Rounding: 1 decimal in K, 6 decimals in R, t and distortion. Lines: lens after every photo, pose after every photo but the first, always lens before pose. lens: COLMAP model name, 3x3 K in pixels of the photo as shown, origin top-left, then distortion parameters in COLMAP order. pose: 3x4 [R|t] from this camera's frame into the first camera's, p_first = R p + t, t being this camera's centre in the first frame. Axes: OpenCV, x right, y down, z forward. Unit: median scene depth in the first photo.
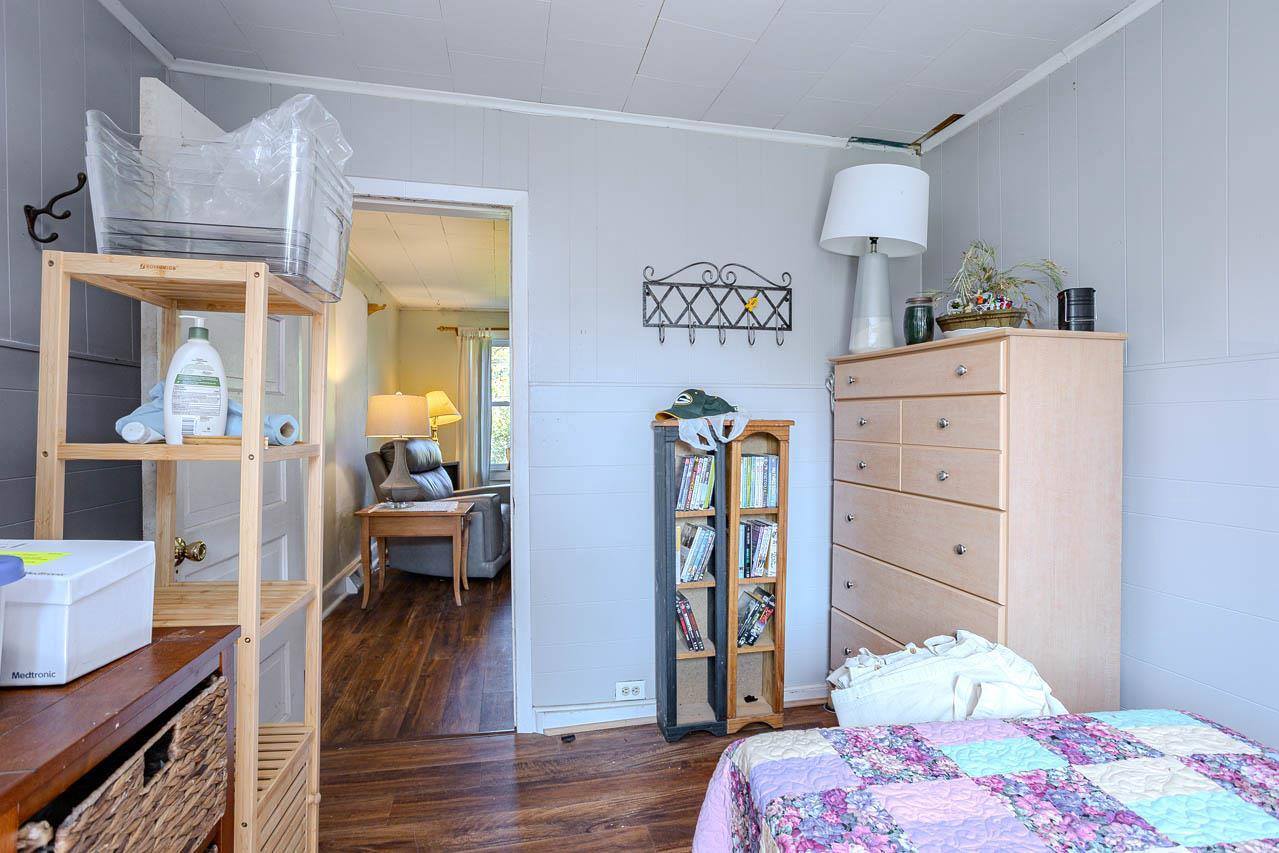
lens RADIAL K [[631.4, 0, 642.0], [0, 631.4, 426.5], [0, 0, 1]] dist [-0.038202, 0.024185]
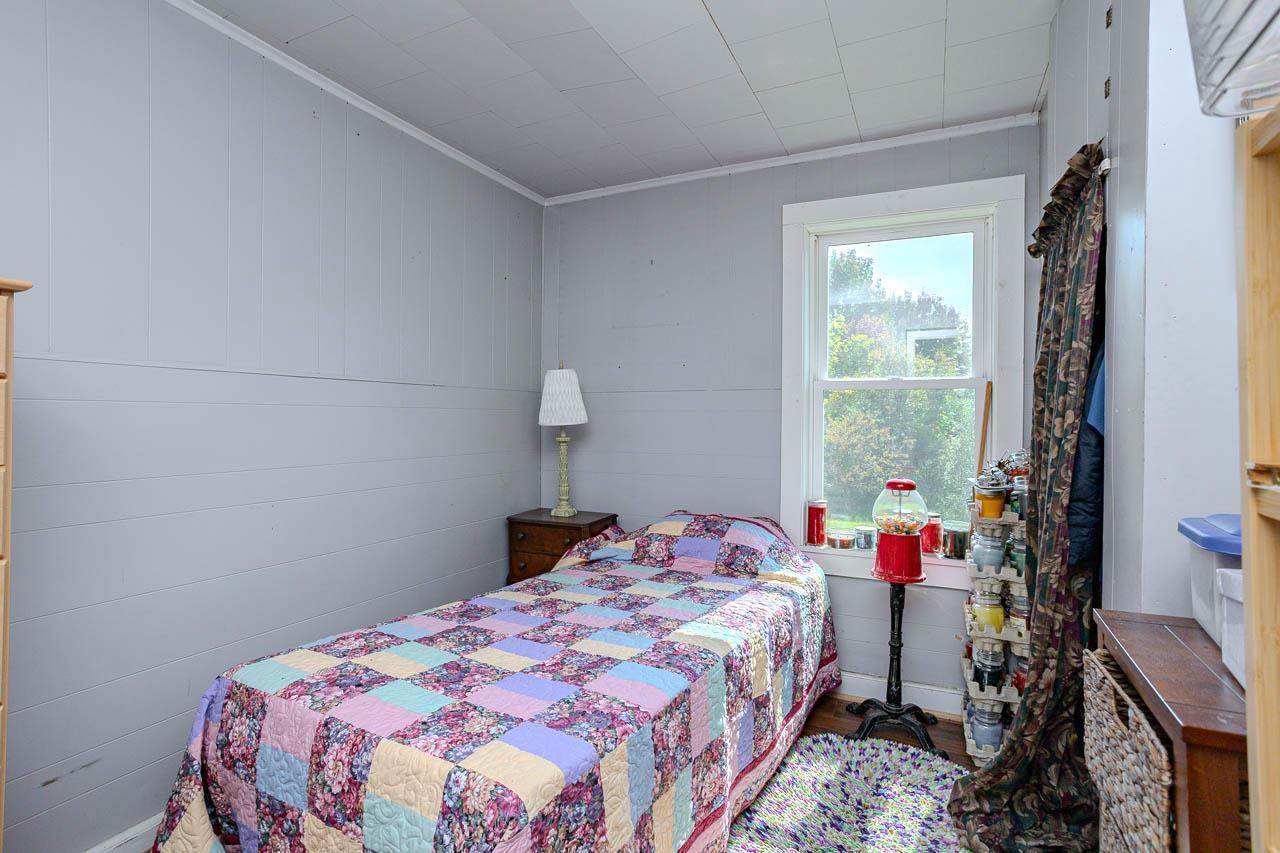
lens RADIAL K [[631.9, 0, 640.4], [0, 631.9, 426.2], [0, 0, 1]] dist [-0.038202, 0.024185]
pose [[-0.792998, -0.009329, 0.609153, -0.538682], [-0.009255, 0.999952, 0.003265, -0.012213], [-0.609154, -0.003048, -0.793046, 1.742128]]
